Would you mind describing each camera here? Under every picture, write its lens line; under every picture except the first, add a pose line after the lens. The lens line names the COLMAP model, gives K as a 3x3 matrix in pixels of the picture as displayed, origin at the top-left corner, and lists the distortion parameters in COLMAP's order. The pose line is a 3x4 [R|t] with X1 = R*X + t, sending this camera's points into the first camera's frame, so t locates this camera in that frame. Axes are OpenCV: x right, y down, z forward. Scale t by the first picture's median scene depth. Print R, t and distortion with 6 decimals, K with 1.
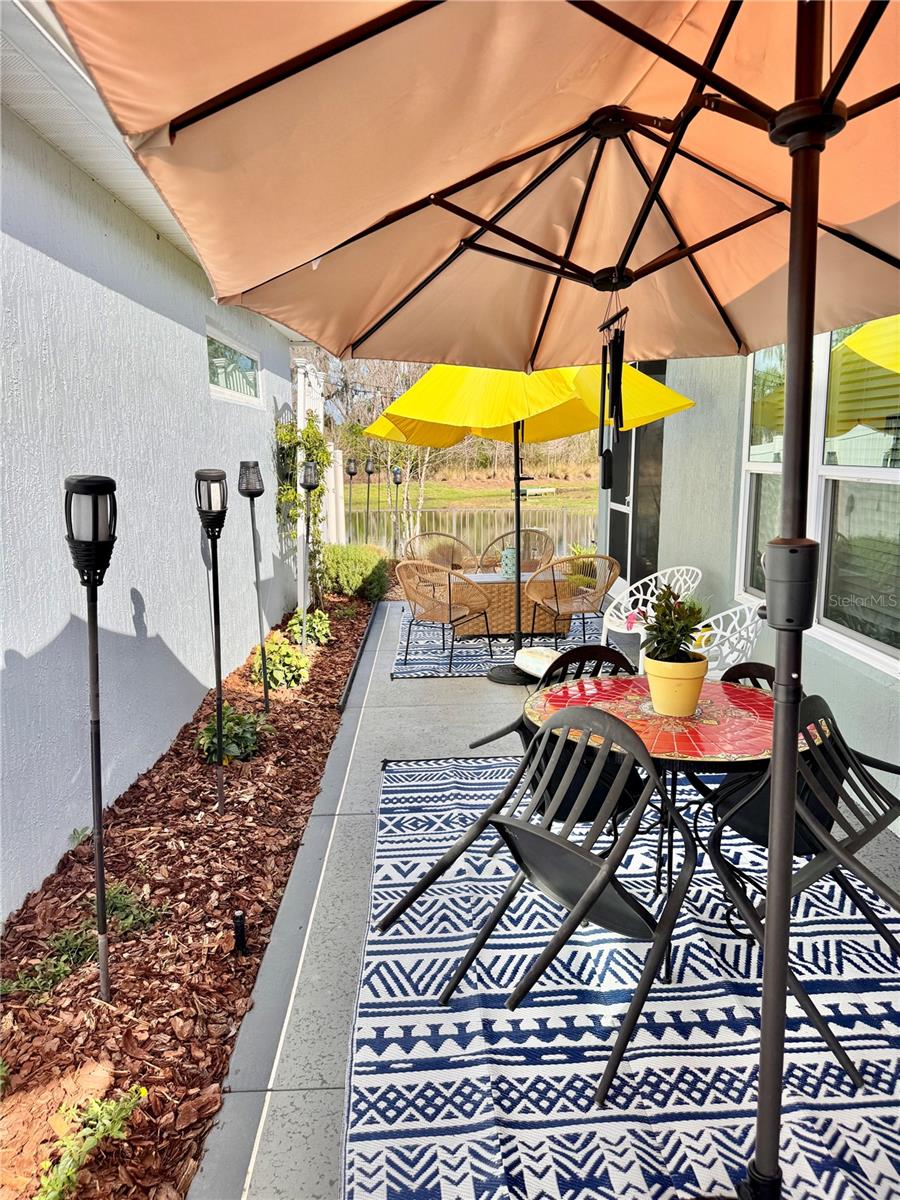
lens RADIAL K [[868.6, 0, 448.9], [0, 868.6, 601.1], [0, 0, 1]] dist [0.120262, -0.199838]
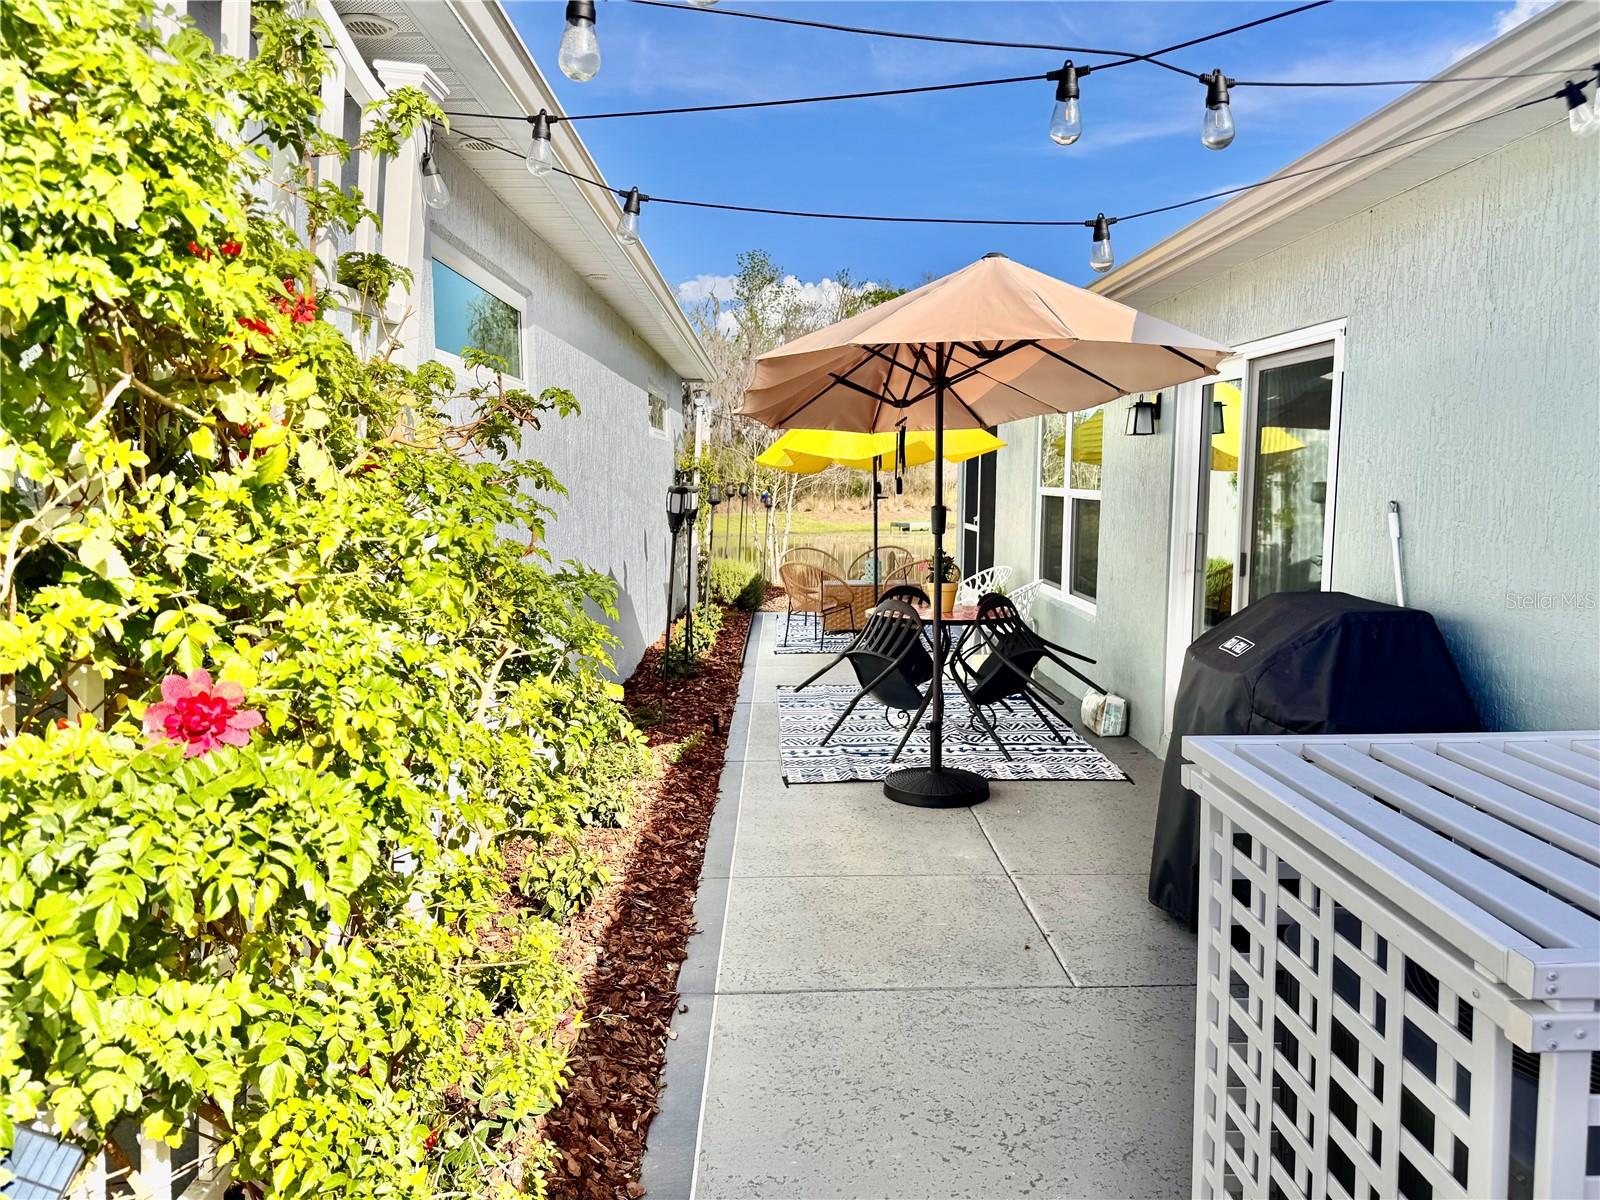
lens RADIAL K [[1158.2, 0, 792.5], [0, 1158.2, 603.5], [0, 0, 1]] dist [0.120262, -0.199838]
pose [[0.999776, 0.013083, -0.016613, -0.015588], [-0.014056, 0.998107, -0.059878, 0.131228], [0.015799, 0.060099, 0.998067, -0.772802]]
